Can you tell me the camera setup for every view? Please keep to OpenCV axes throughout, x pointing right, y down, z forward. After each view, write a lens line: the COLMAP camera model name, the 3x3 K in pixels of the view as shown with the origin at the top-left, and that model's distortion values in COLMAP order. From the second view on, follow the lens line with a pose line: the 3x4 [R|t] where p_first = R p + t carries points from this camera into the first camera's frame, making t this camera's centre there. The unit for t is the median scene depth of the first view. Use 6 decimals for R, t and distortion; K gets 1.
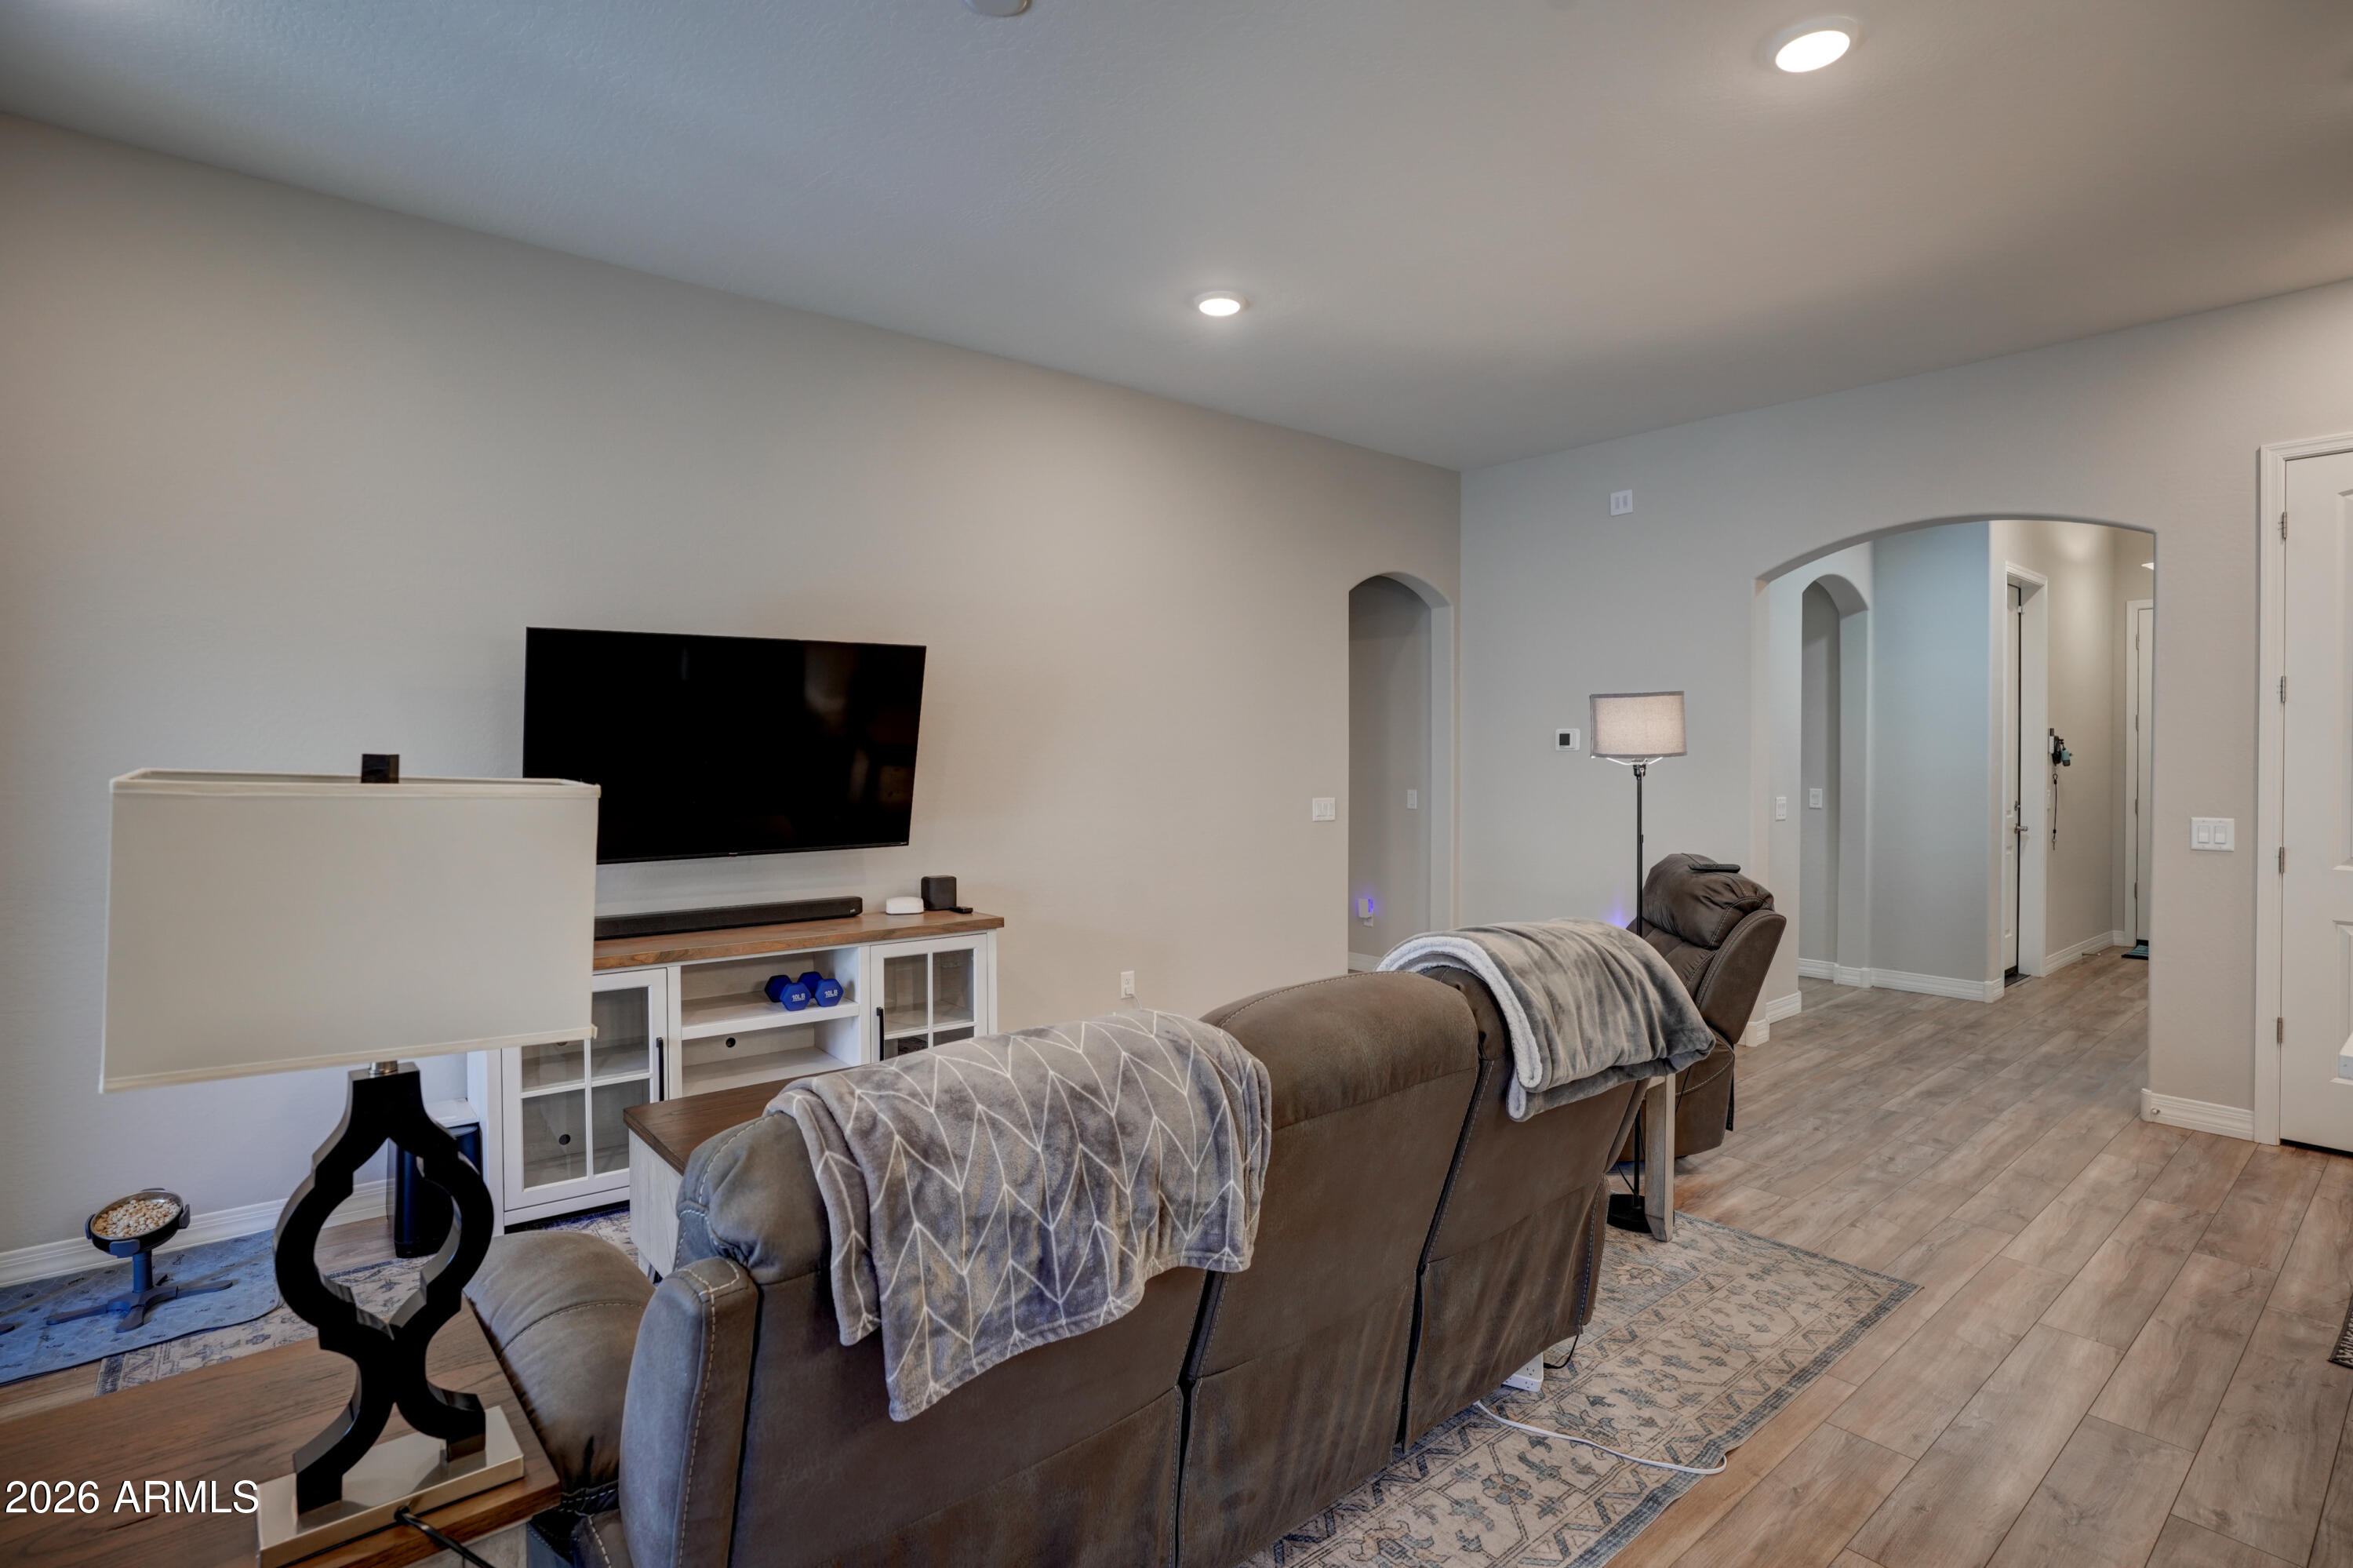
lens RADIAL K [[1152.1, 0, 1168.0], [0, 1152.1, 749.8], [0, 0, 1]] dist [-0.062762, 0.028691]
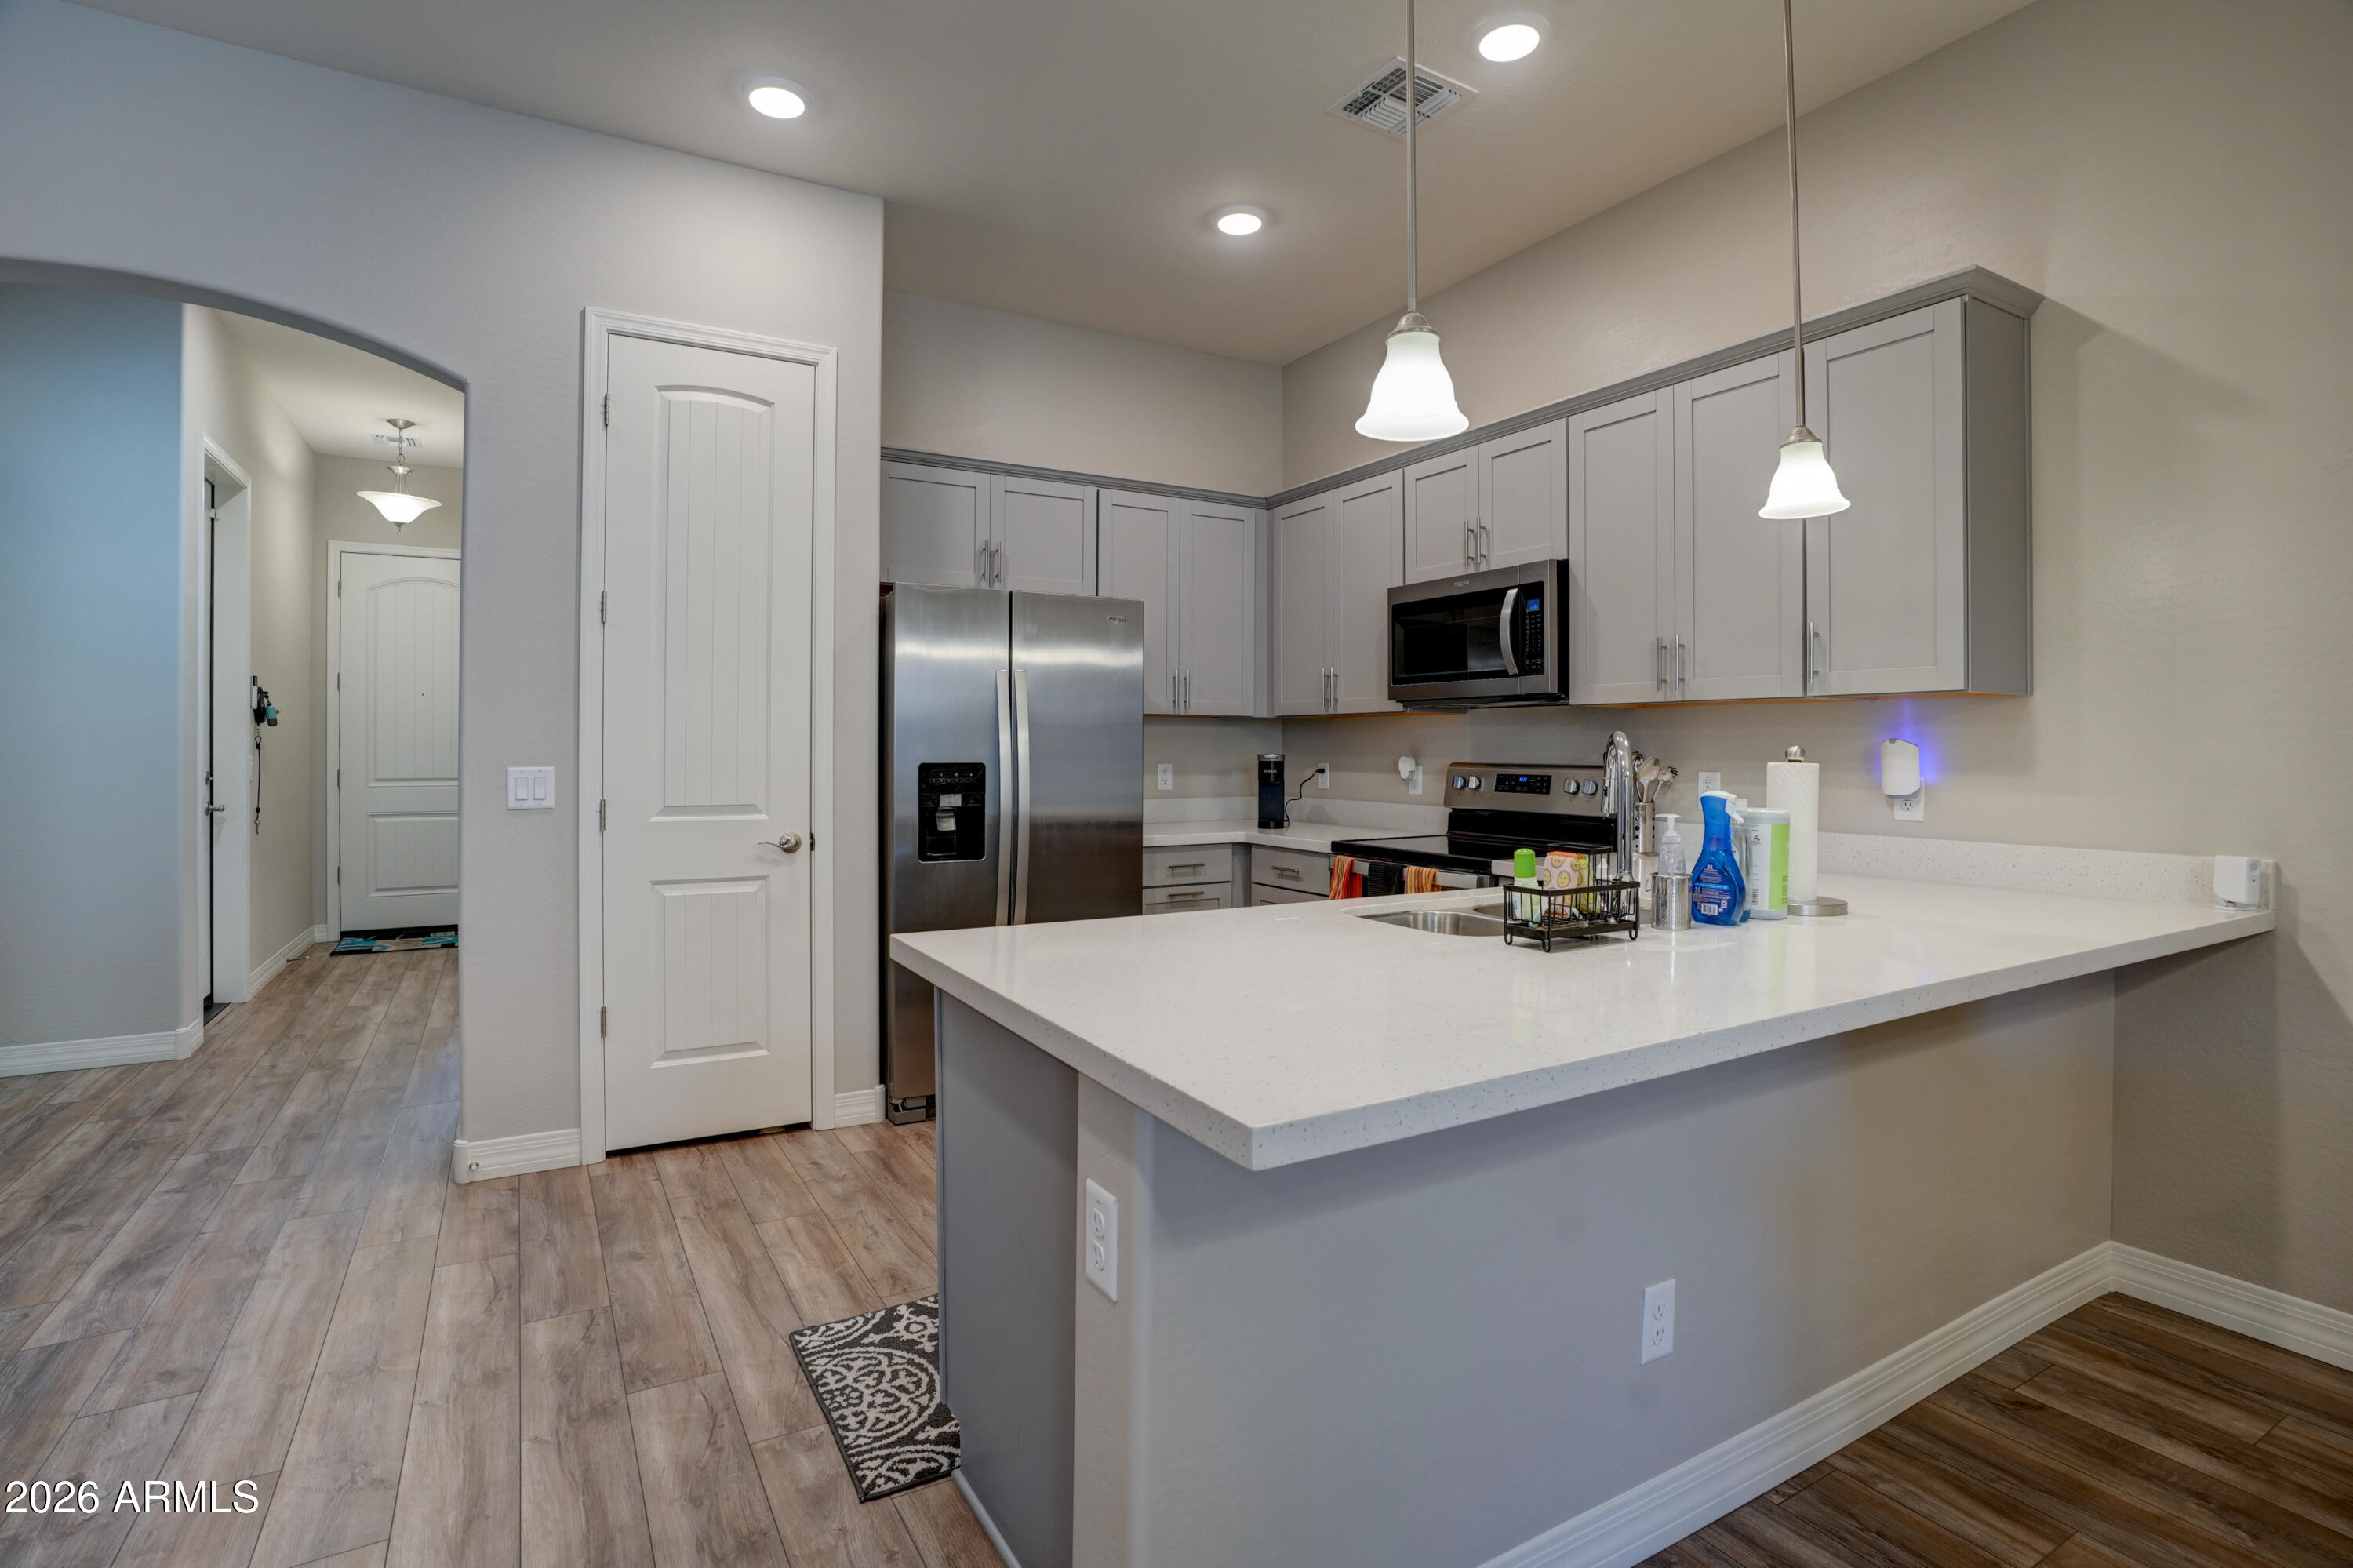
lens RADIAL K [[1126.7, 0, 1175.3], [0, 1126.7, 756.9], [0, 0, 1]] dist [-0.058297, 0.022824]
pose [[0.155510, -0.007990, 0.987802, 0.359497], [-0.003996, 0.999954, 0.008718, 0.066683], [-0.987826, -0.005303, 0.155471, 0.637284]]
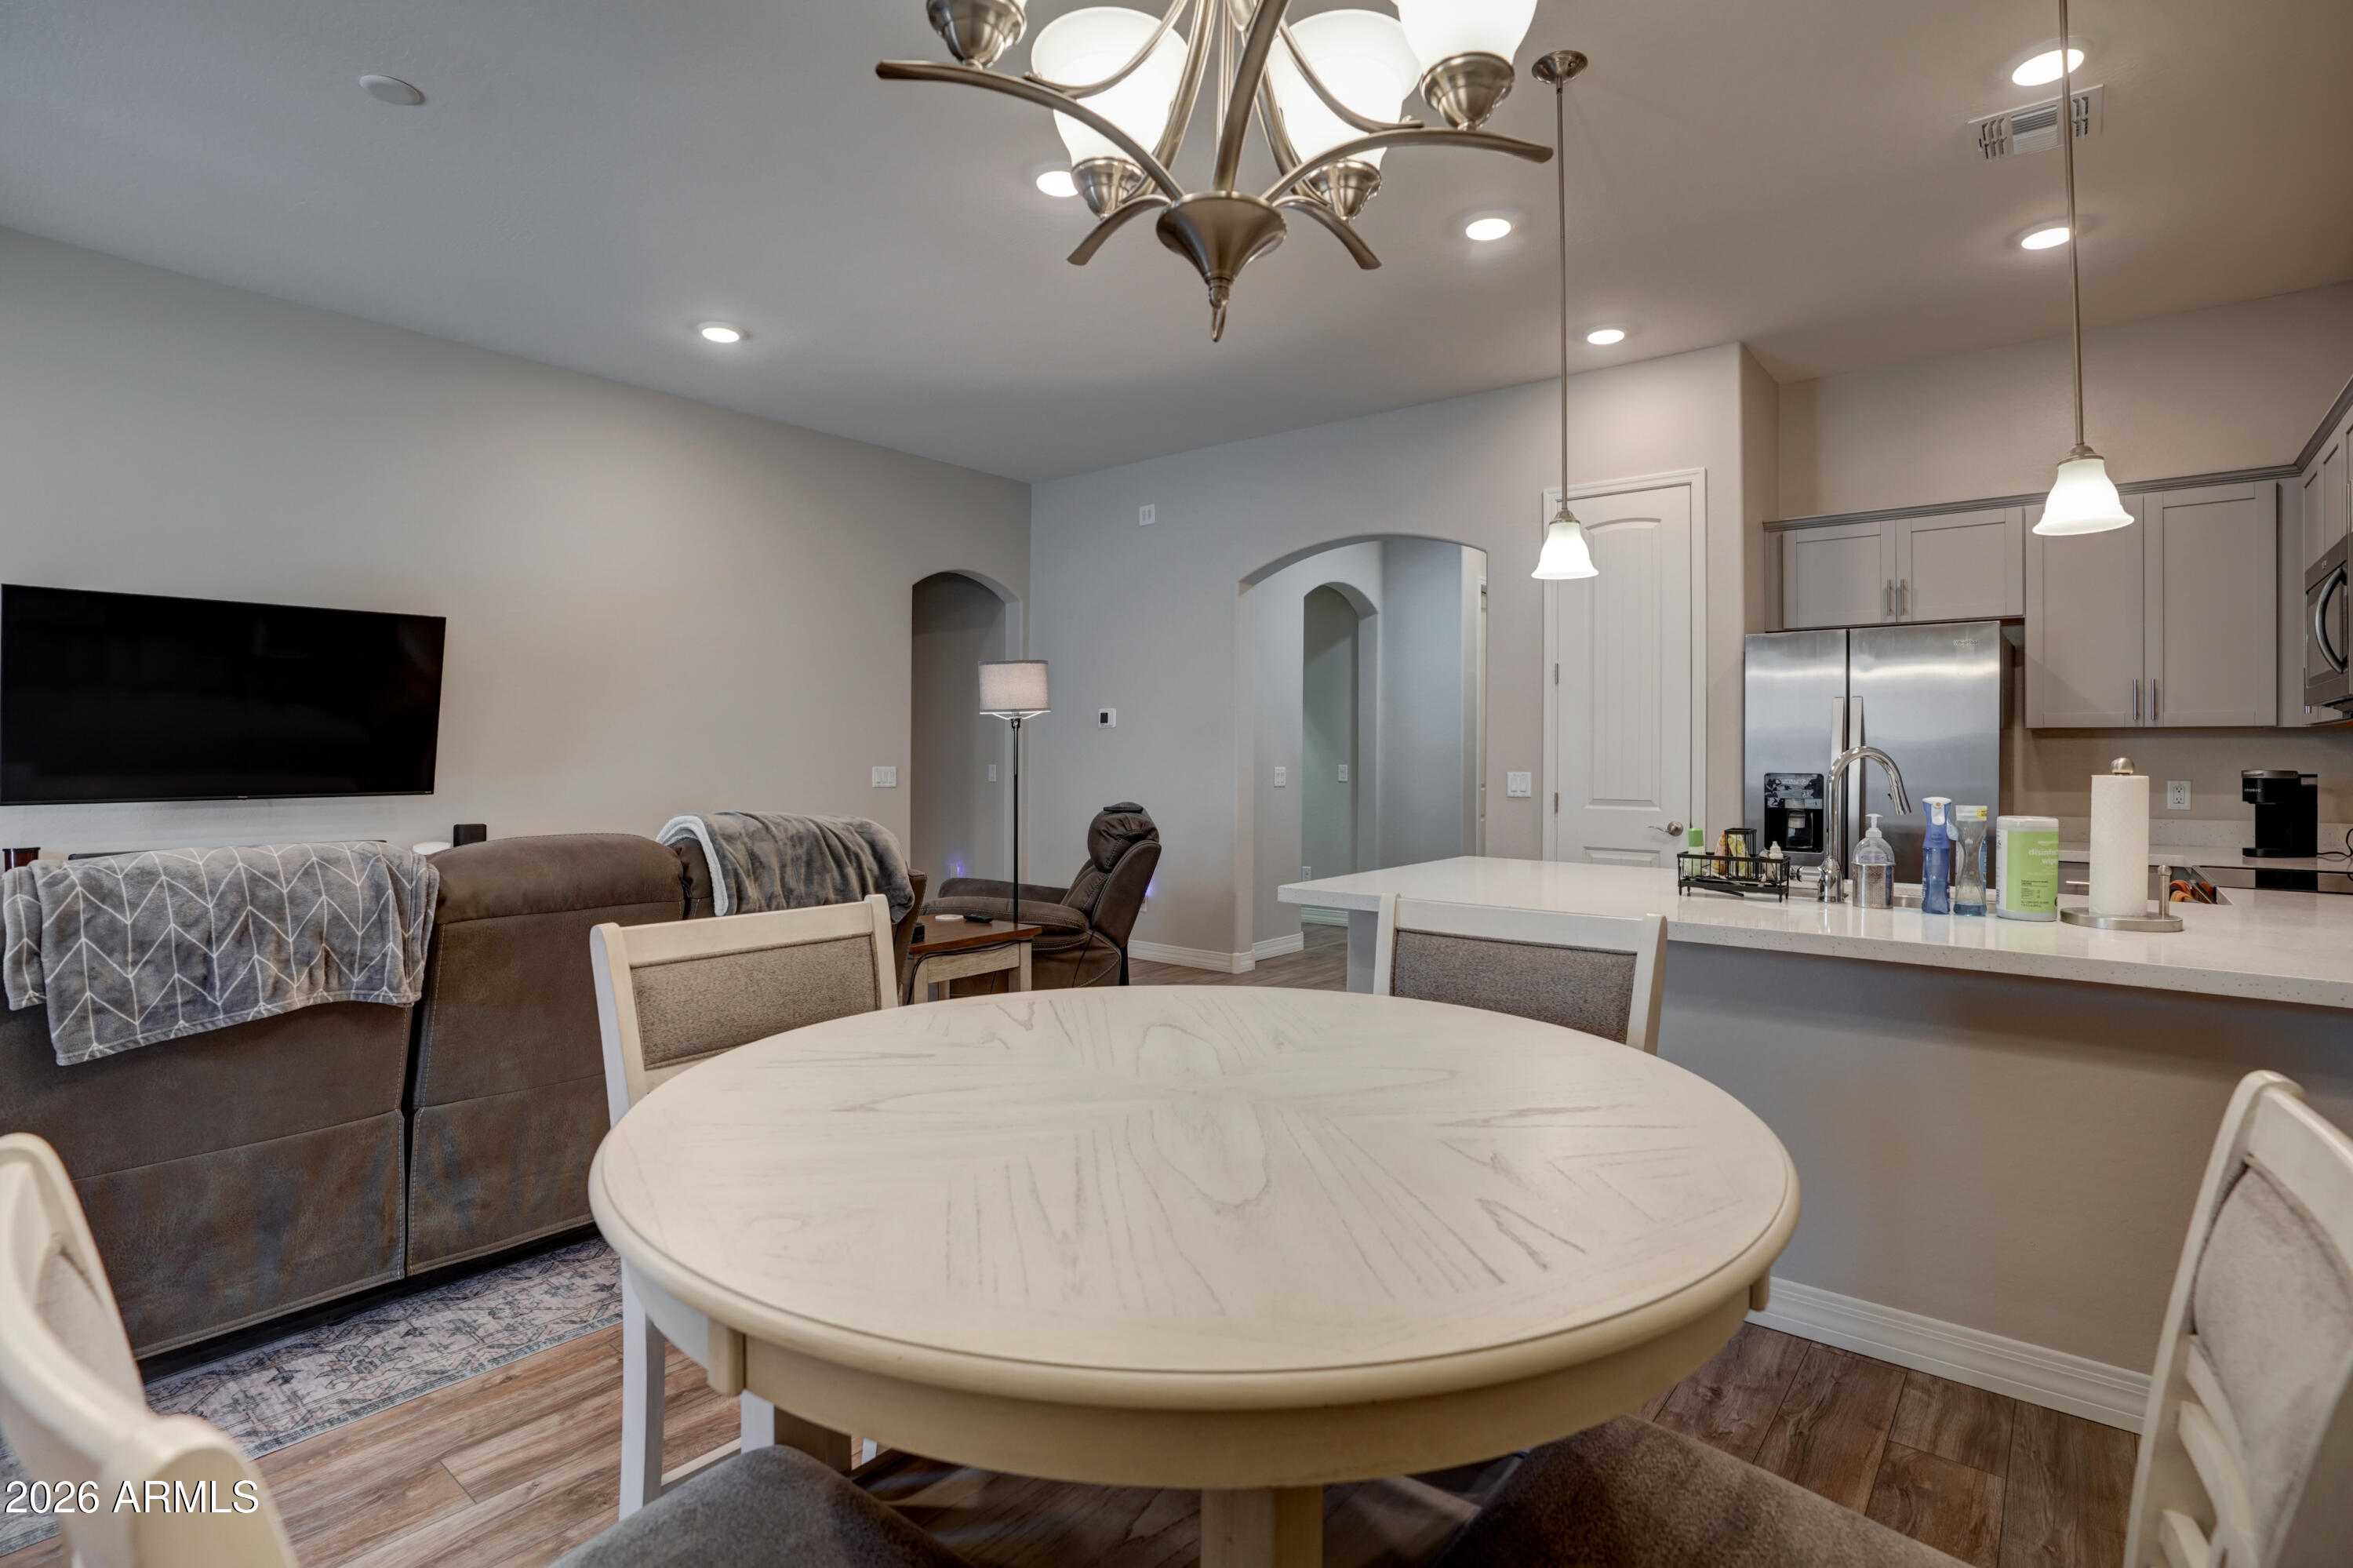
lens RADIAL K [[1152.1, 0, 1168.0], [0, 1152.1, 749.8], [0, 0, 1]] dist [-0.062762, 0.028691]
pose [[0.980364, 0.005869, 0.197110, 0.397673], [-0.004743, 0.999970, -0.006184, 0.066171], [-0.197141, 0.005128, 0.980362, -0.339458]]
